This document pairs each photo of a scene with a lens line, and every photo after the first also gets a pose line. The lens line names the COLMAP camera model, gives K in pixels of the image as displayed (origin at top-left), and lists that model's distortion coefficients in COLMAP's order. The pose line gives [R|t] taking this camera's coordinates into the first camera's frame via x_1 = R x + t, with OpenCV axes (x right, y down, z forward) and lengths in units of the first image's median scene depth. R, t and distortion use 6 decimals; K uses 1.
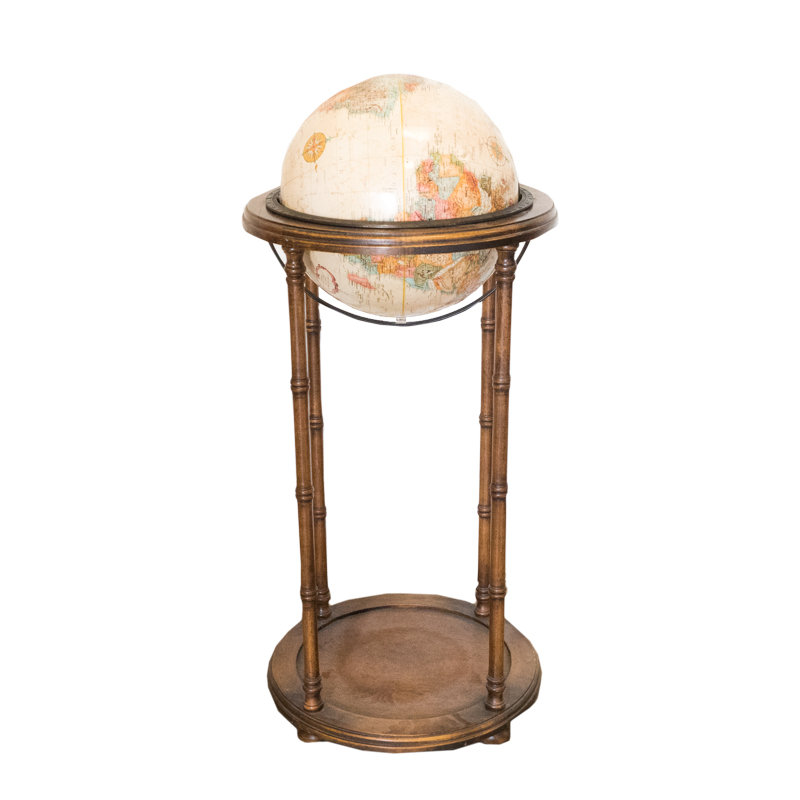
lens RADIAL K [[1336.8, 0, 400.1], [0, 1336.8, 400.6], [0, 0, 1]] dist [-0.080209, 0.000000]
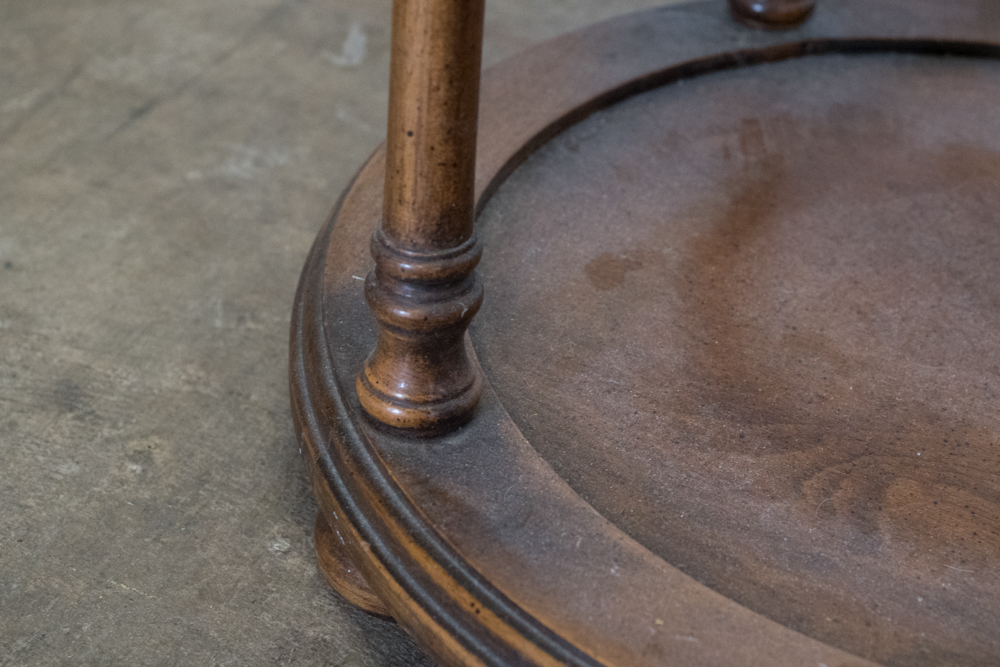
lens RADIAL K [[2420.7, 0, 500.8], [0, 2420.7, 332.9], [0, 0, 1]] dist [0.046032, 0.000000]
pose [[0.902816, 0.306615, -0.301513, 0.036152], [-0.234119, 0.938590, 0.253452, 0.134081], [0.360709, -0.158230, 0.919158, 0.692659]]
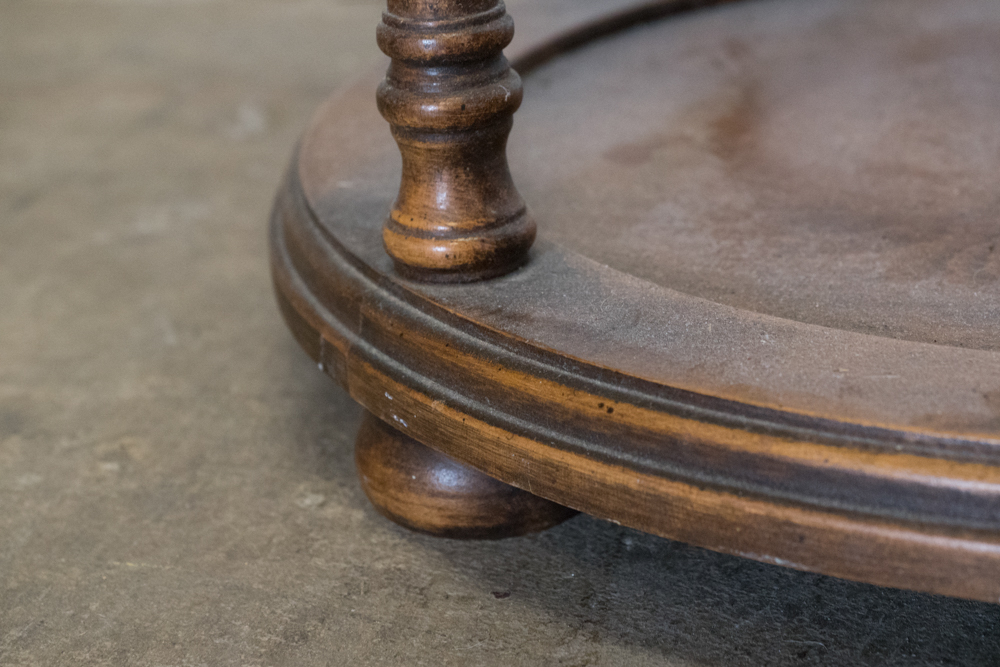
lens RADIAL K [[2420.7, 0, 500.0], [0, 2420.7, 333.8], [0, 0, 1]] dist [0.046032, 0.000000]
pose [[0.961402, 0.075954, -0.264456, 0.006714], [-0.067592, 0.996887, 0.040592, 0.220704], [0.266716, -0.021150, 0.963543, 0.731943]]
